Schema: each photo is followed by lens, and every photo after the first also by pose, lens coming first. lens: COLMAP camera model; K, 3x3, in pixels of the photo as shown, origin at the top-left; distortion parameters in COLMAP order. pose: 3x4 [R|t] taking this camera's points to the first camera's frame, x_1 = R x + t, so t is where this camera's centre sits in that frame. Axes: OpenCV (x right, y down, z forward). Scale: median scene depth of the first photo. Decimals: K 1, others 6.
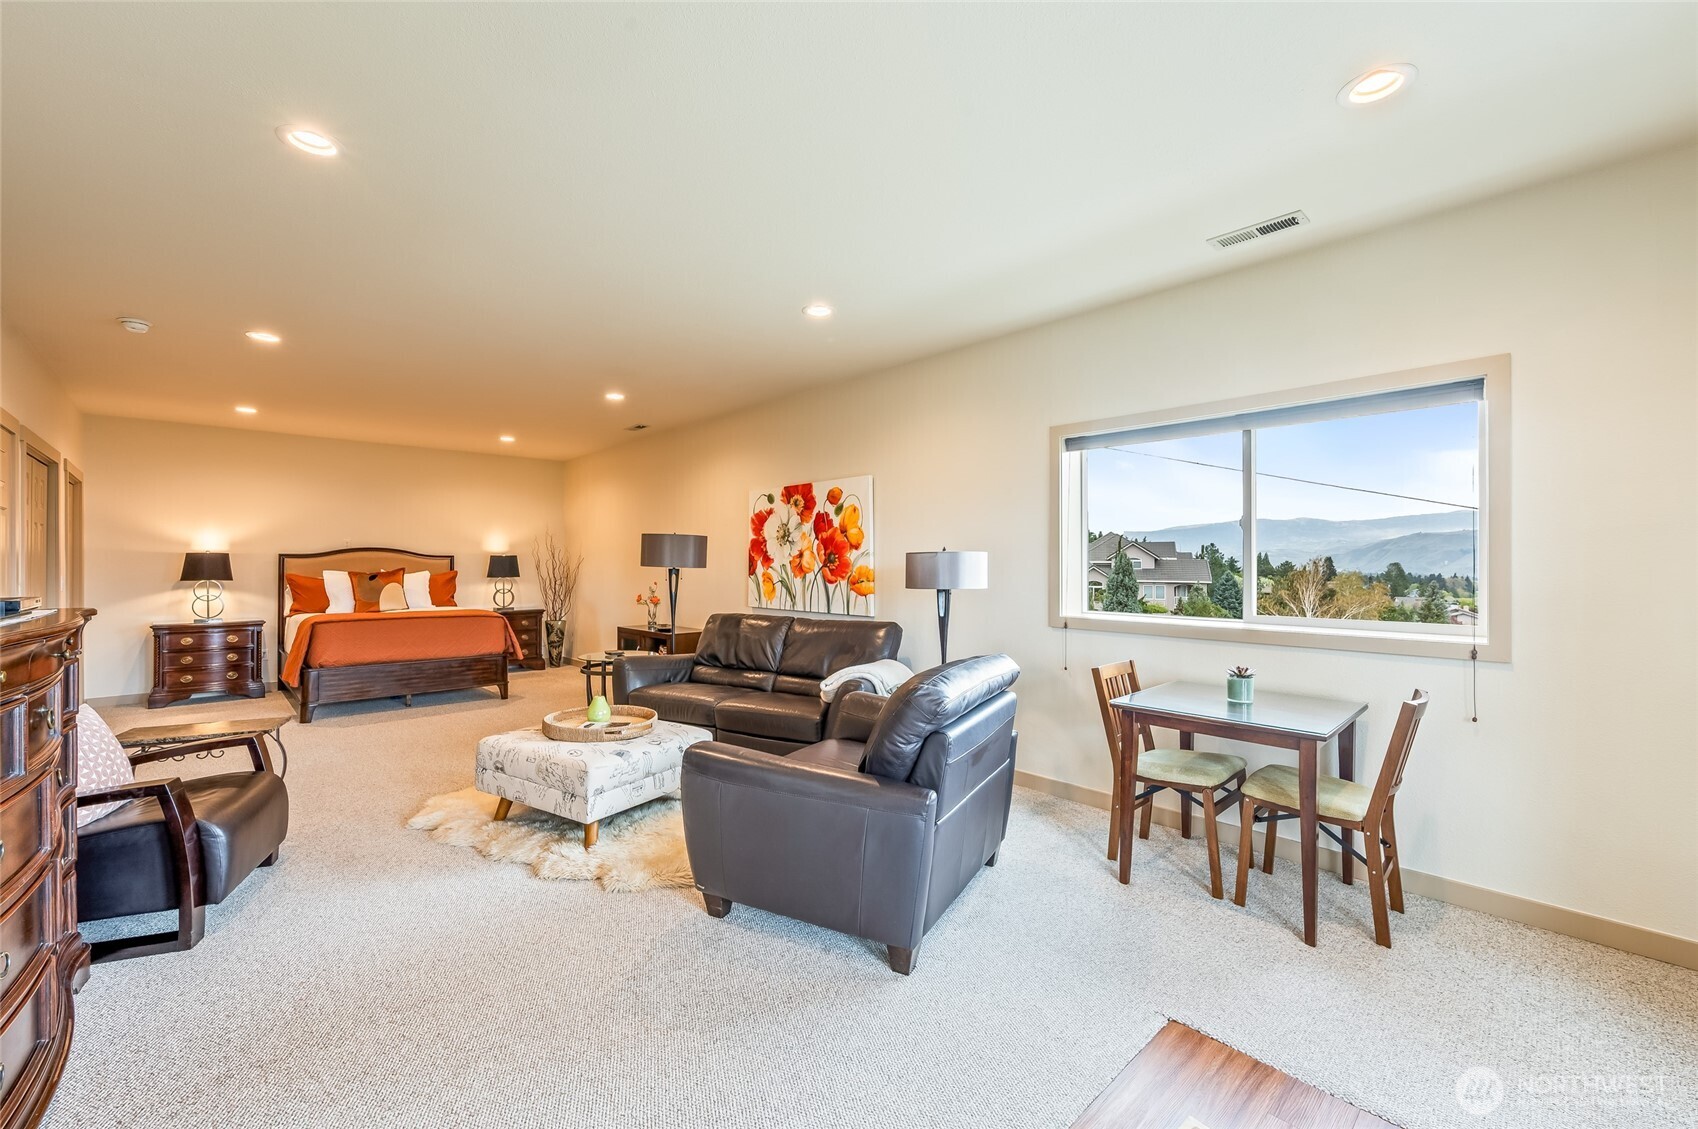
lens RADIAL K [[677.4, 0, 851.8], [0, 677.4, 552.2], [0, 0, 1]] dist [-0.002146, -0.000179]
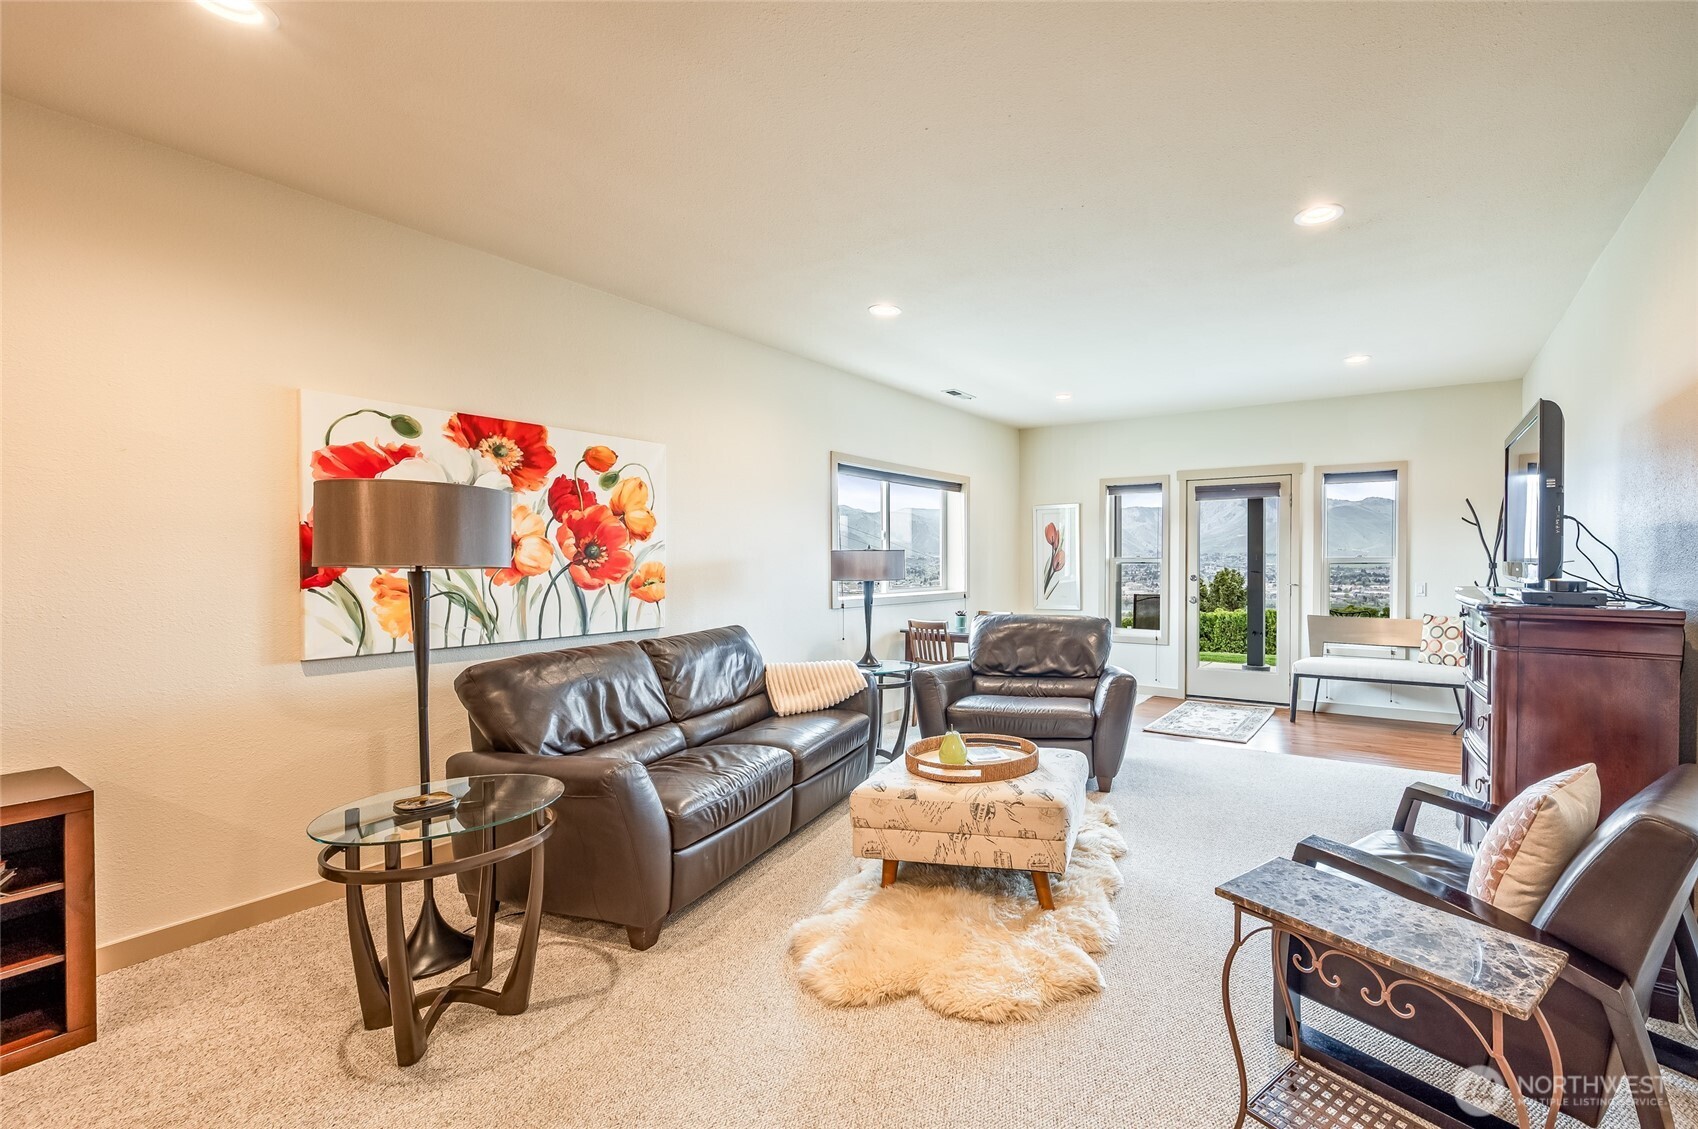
lens RADIAL K [[677.4, 0, 866.3], [0, 677.4, 580.8], [0, 0, 1]] dist [-0.002146, -0.000179]
pose [[-0.130045, -0.022622, 0.991250, -0.714036], [-0.008029, 0.999731, 0.021762, 0.021180], [-0.991476, -0.005128, -0.130192, 0.810658]]
